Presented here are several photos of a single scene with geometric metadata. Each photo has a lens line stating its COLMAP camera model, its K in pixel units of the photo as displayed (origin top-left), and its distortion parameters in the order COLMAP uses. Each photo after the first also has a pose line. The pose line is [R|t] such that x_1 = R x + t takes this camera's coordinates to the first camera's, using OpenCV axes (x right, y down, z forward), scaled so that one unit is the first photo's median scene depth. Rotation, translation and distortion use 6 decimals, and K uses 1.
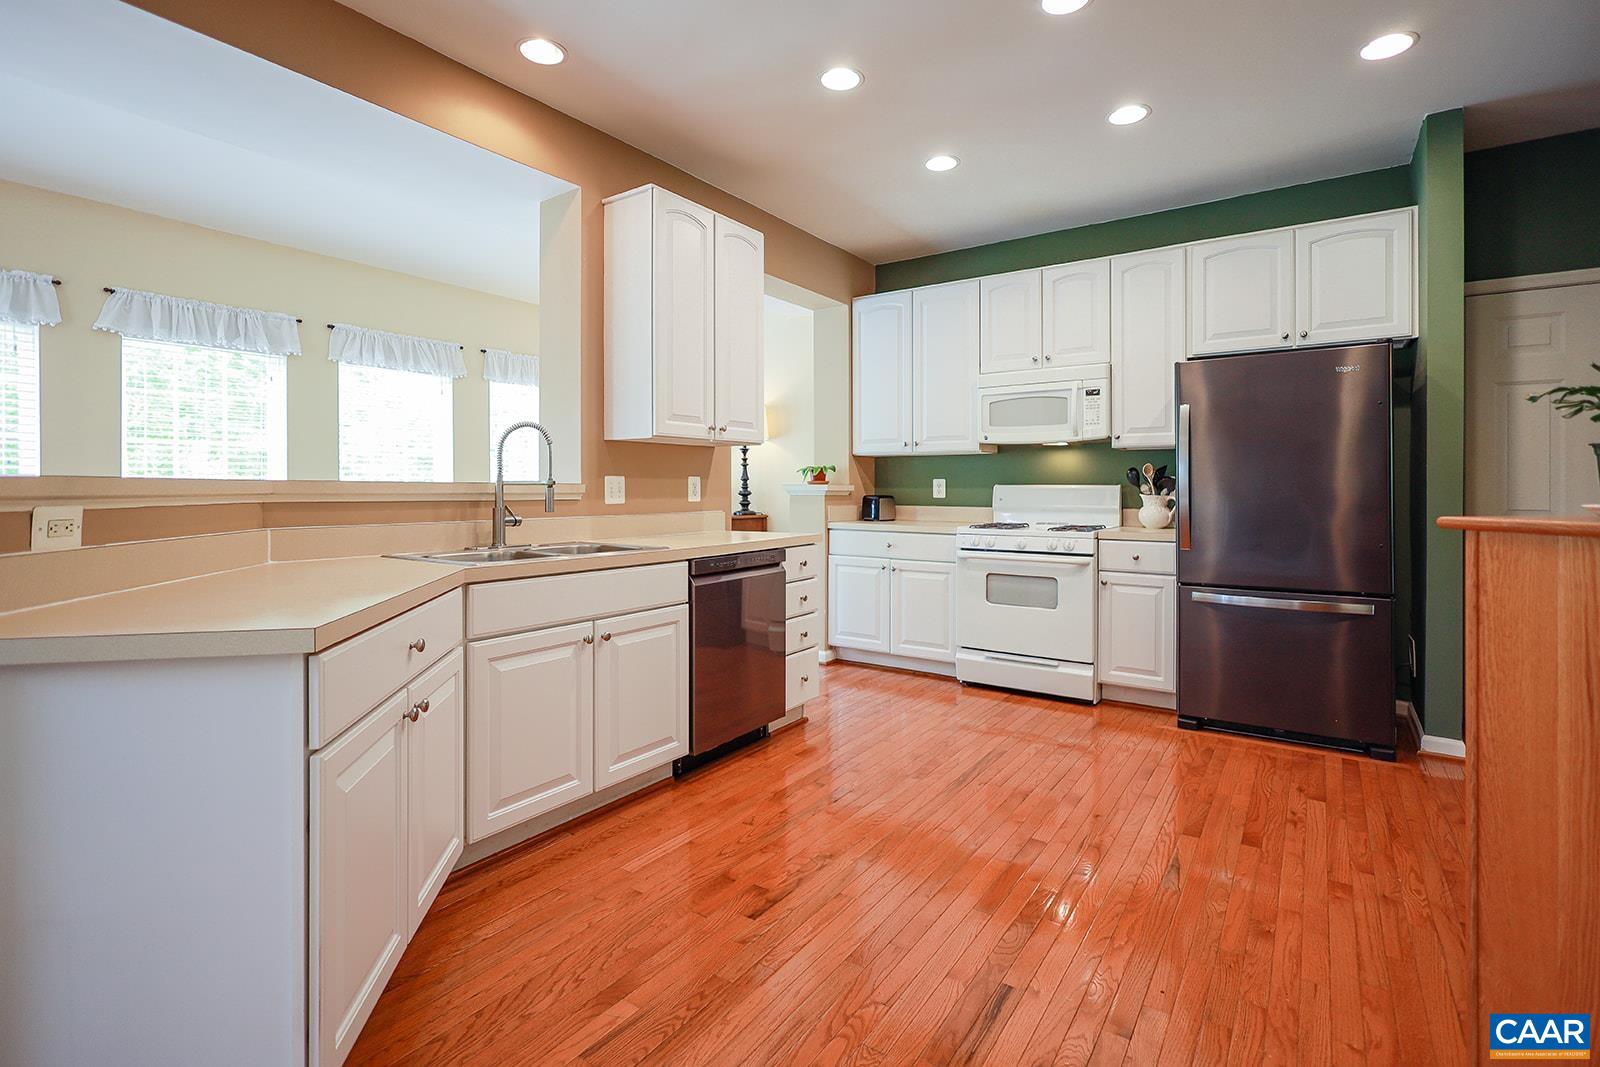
lens RADIAL K [[749.9, 0, 802.4], [0, 749.9, 489.0], [0, 0, 1]] dist [0.000154, -0.000008]
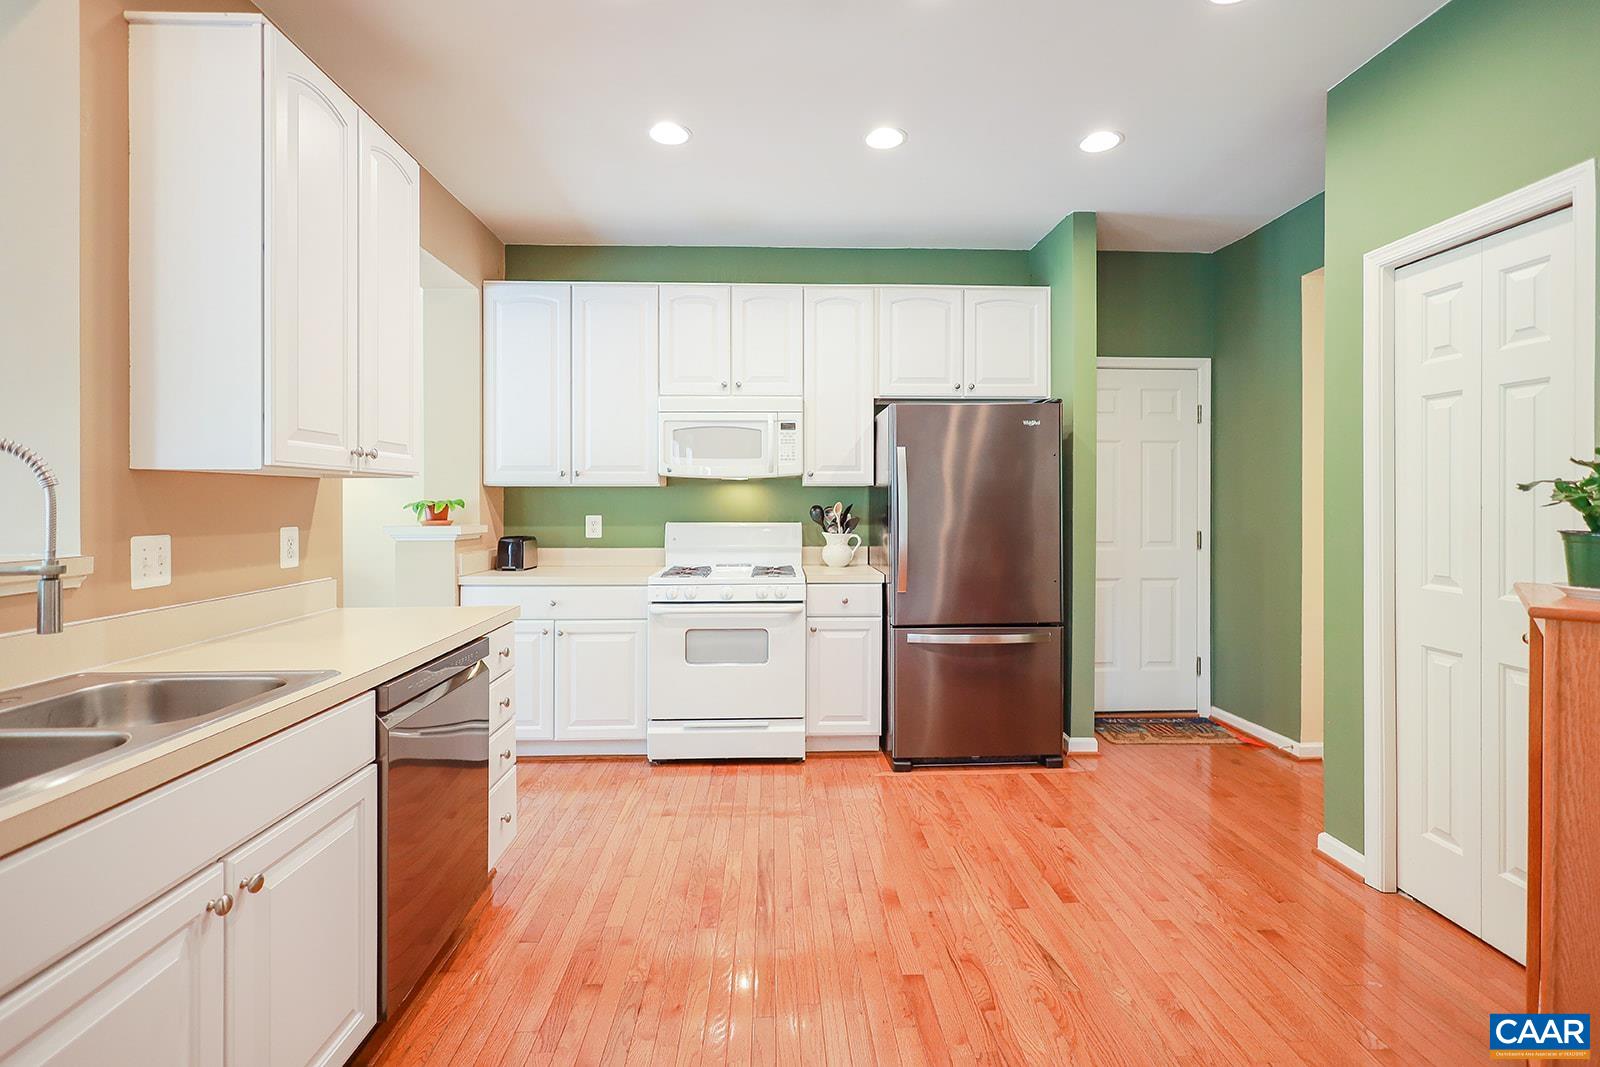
lens RADIAL K [[749.6, 0, 799.9], [0, 749.6, 502.9], [0, 0, 1]] dist [0.001150, -0.000062]
pose [[0.801669, -0.002981, 0.597761, -0.172759], [0.003791, 0.999993, -0.000097, -0.034136], [-0.597757, 0.002343, 0.801674, 0.250847]]
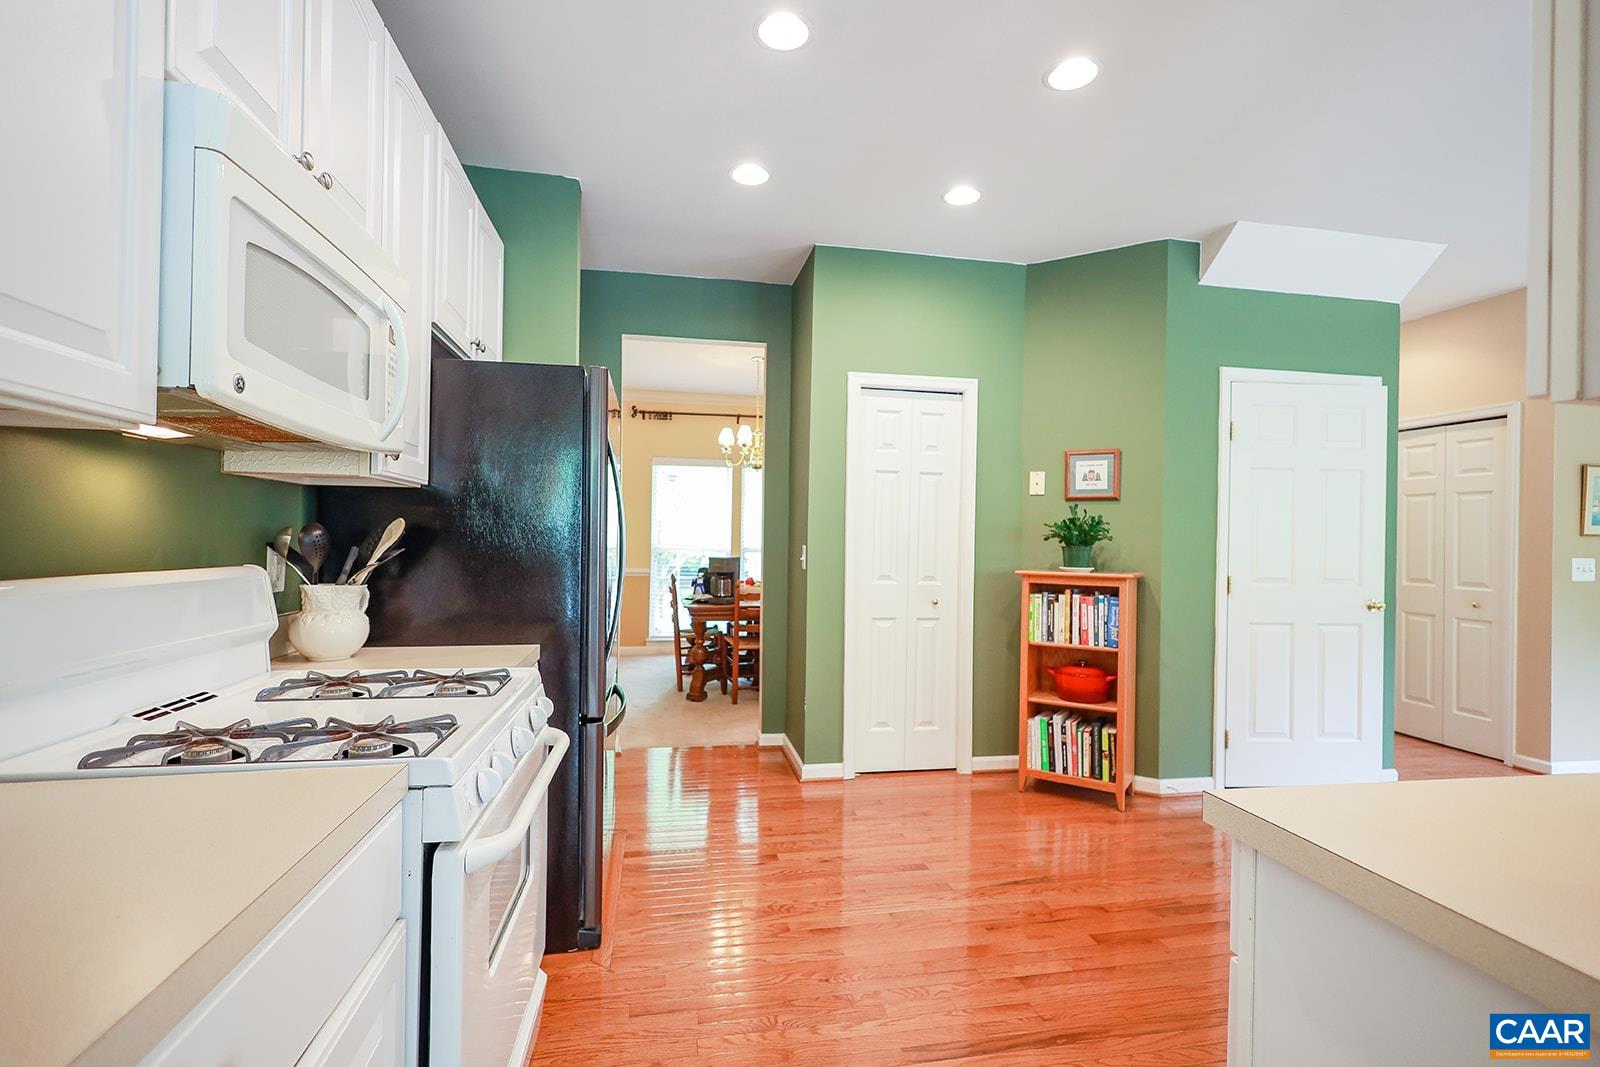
lens RADIAL K [[740.3, 0, 800.0], [0, 740.3, 533.5], [0, 0, 1]] dist [0.000540, 0.000118]
pose [[-0.710761, -0.005044, 0.703416, -0.049586], [-0.011662, 0.999921, -0.004613, -0.025897], [-0.703337, -0.011482, -0.710764, 1.195732]]
